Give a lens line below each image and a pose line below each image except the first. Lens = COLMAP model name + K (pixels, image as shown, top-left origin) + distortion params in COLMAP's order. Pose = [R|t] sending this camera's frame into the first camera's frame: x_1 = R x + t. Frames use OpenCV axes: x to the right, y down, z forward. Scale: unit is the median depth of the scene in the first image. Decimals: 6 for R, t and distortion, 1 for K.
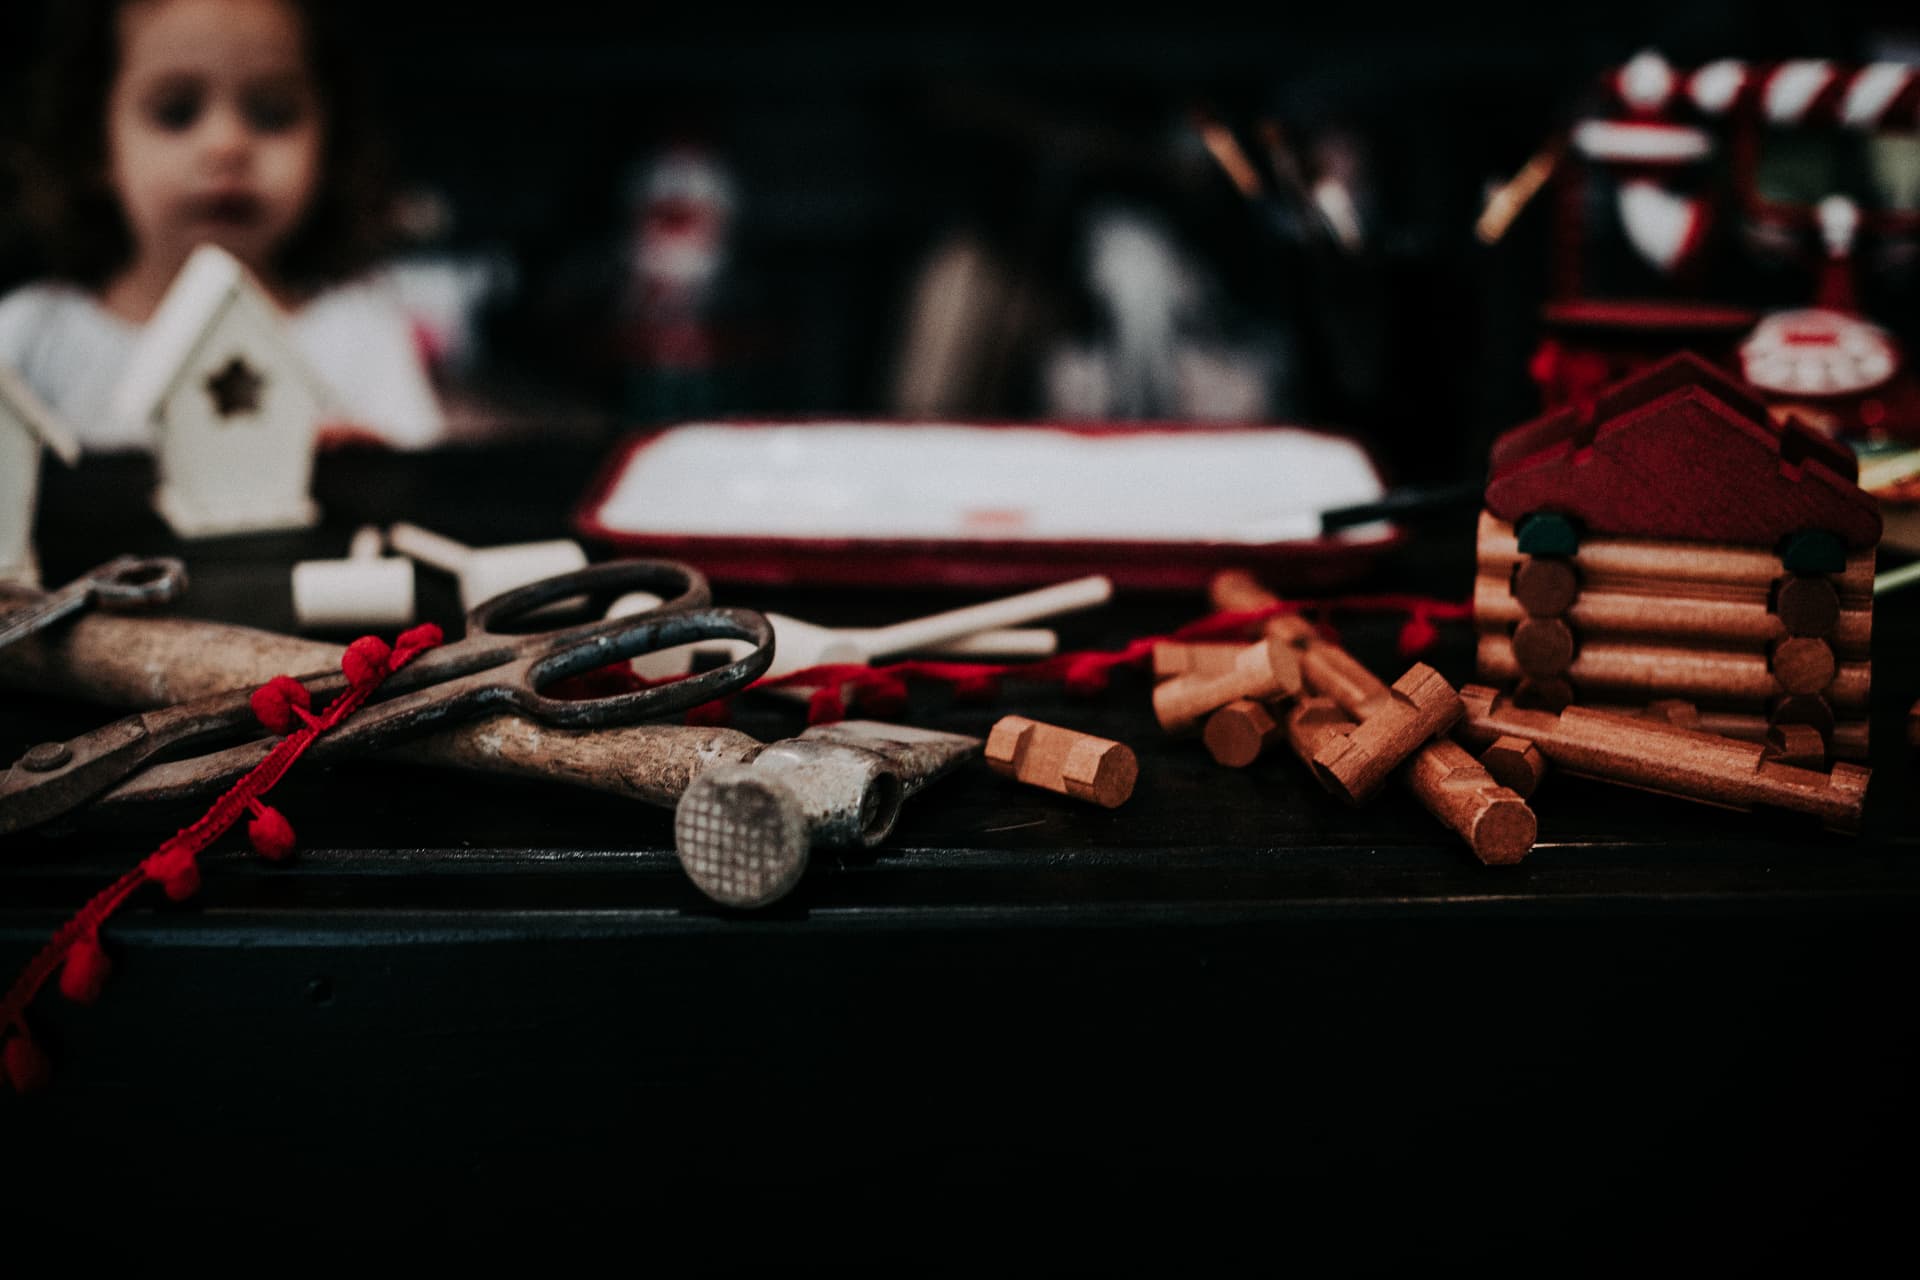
lens RADIAL K [[1999.9, 0, 960.0], [0, 1999.9, 640.0], [0, 0, 1]] dist [-0.075225, 0.090692]
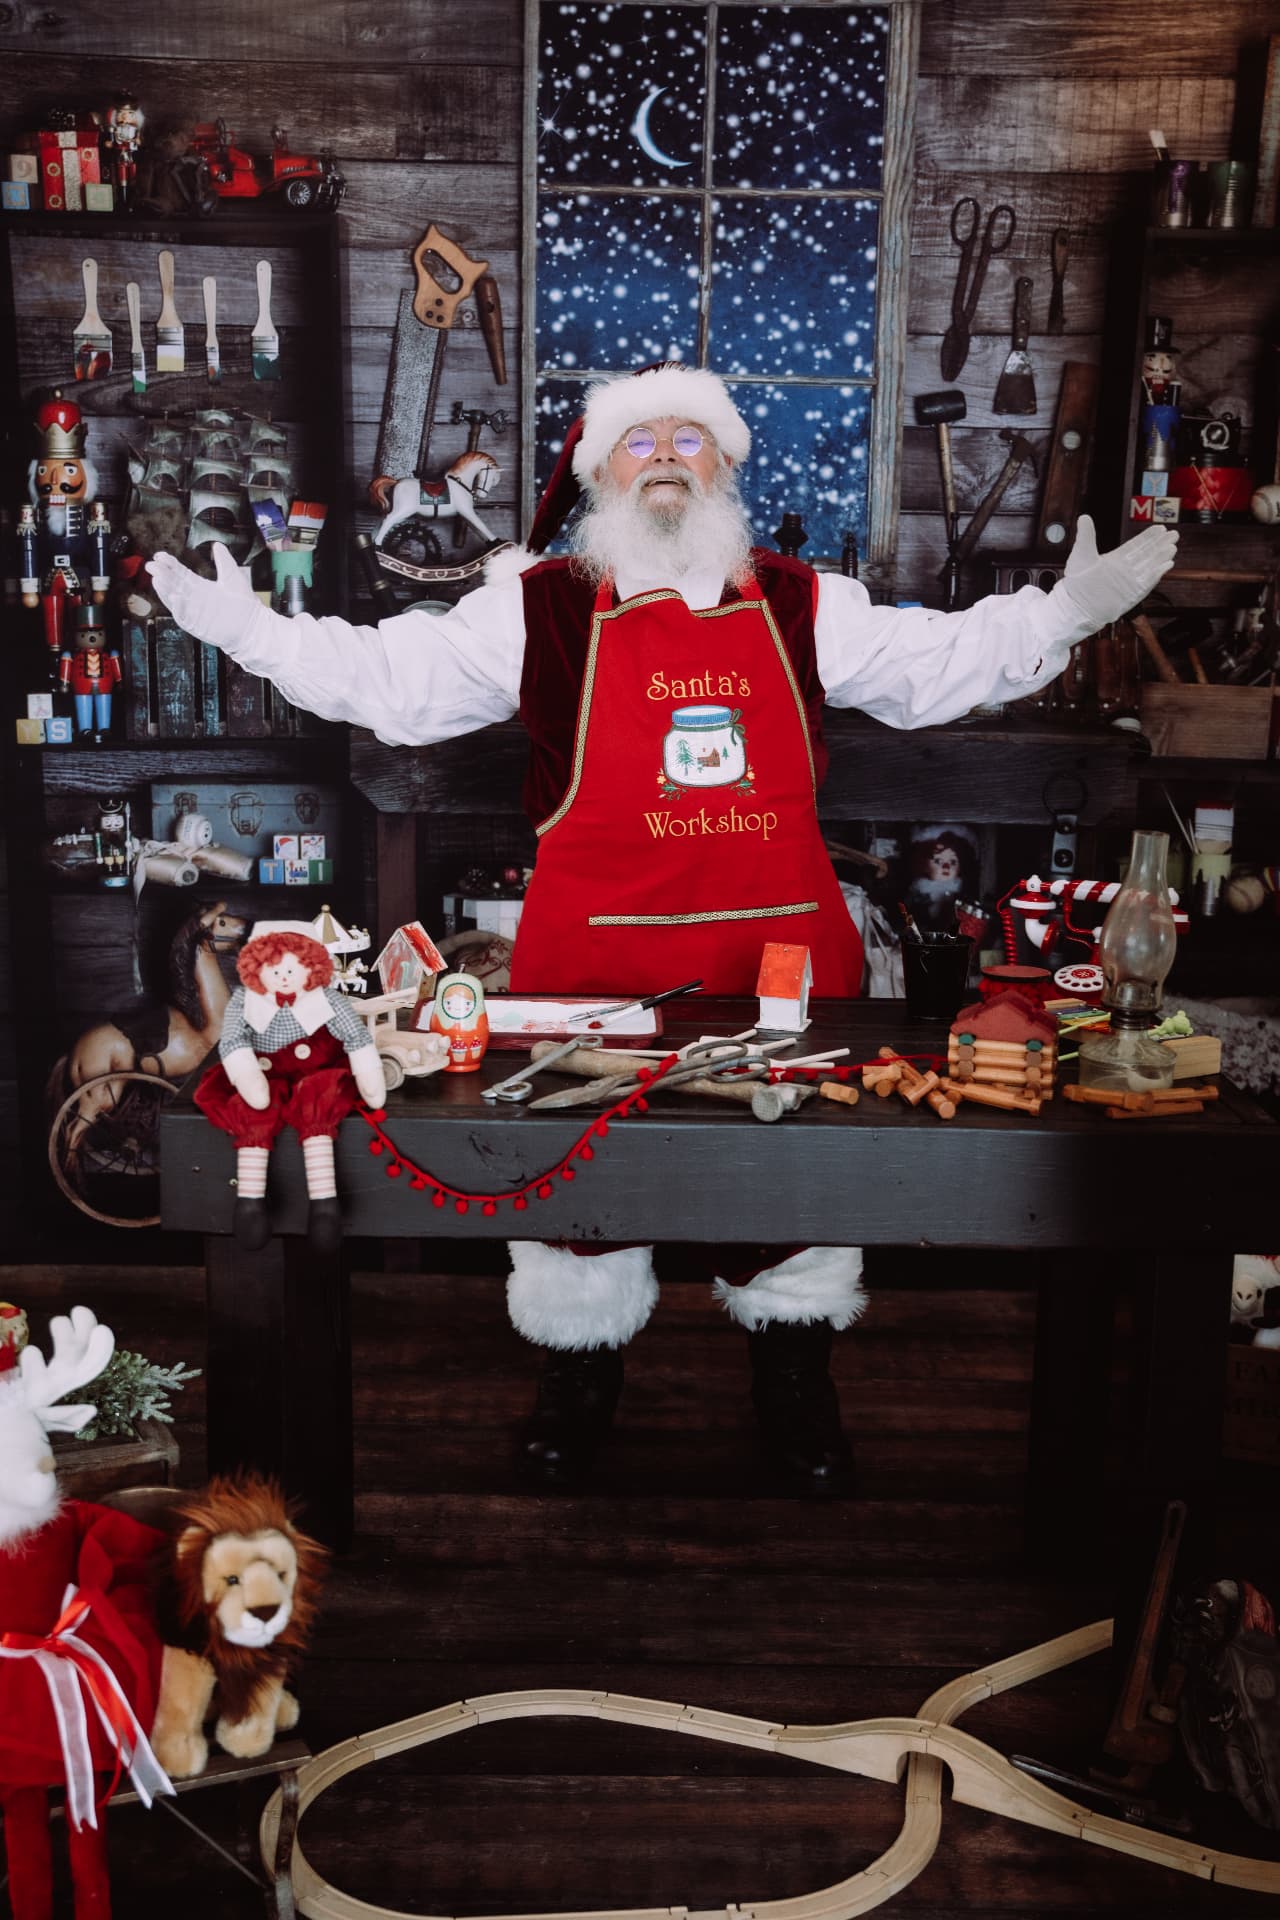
lens RADIAL K [[2208.3, 0, 623.8], [0, 2208.3, 965.6], [0, 0, 1]] dist [0.000627, 0.140425]
pose [[0.999350, 0.022455, -0.028199, -0.255917], [-0.023758, 0.998623, -0.046774, 0.019975], [0.027110, 0.047414, 0.998507, -3.346062]]
